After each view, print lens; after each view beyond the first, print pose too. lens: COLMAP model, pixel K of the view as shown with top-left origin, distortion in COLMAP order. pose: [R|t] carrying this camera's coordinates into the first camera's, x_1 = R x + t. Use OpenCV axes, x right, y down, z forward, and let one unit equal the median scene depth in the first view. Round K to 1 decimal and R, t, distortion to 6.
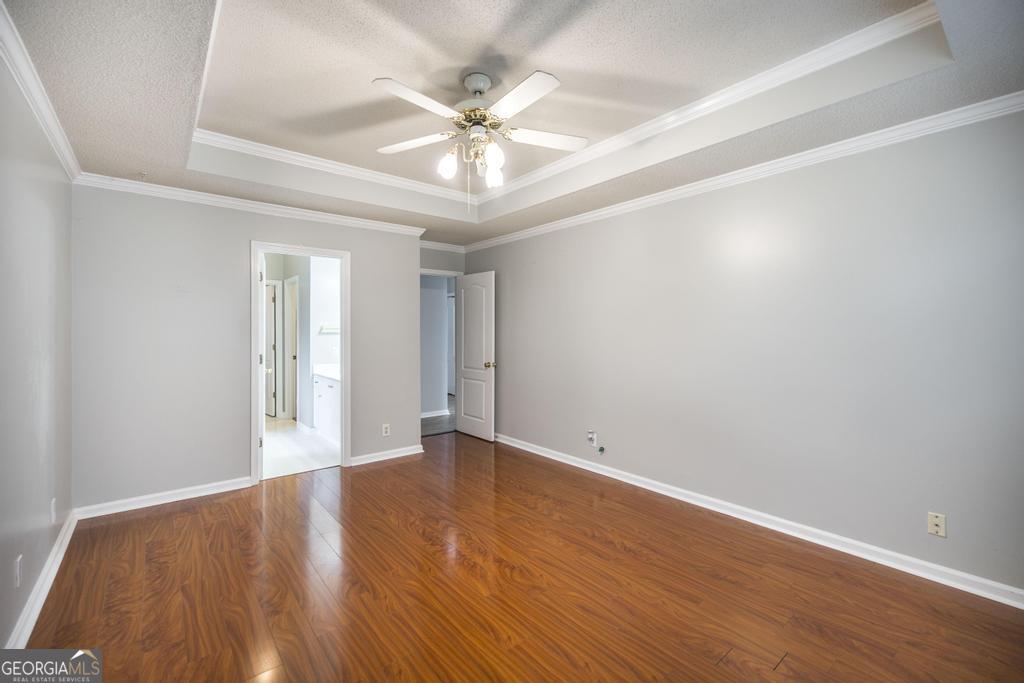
lens RADIAL K [[436.5, 0, 511.5], [0, 436.5, 339.2], [0, 0, 1]] dist [0.008306, -0.000273]
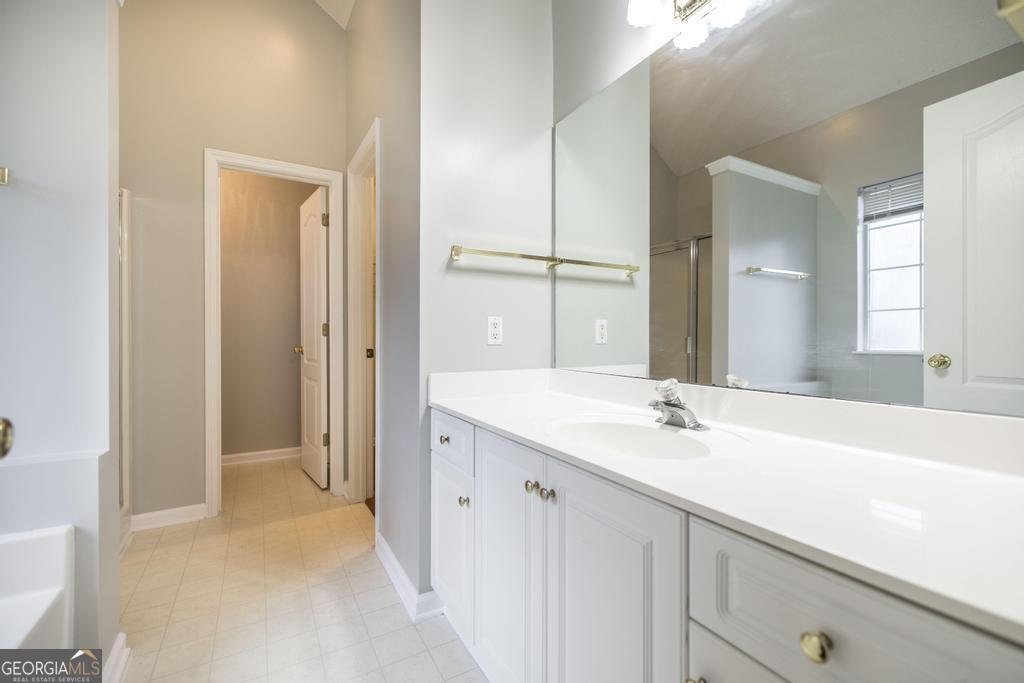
lens RADIAL K [[436.5, 0, 513.2], [0, 436.5, 342.3], [0, 0, 1]] dist [0.008306, -0.000273]
pose [[0.989528, 0.000762, -0.144339, -0.345719], [-0.000781, 1.000000, -0.000075, 0.035745], [0.144339, 0.000187, 0.989528, 0.698127]]
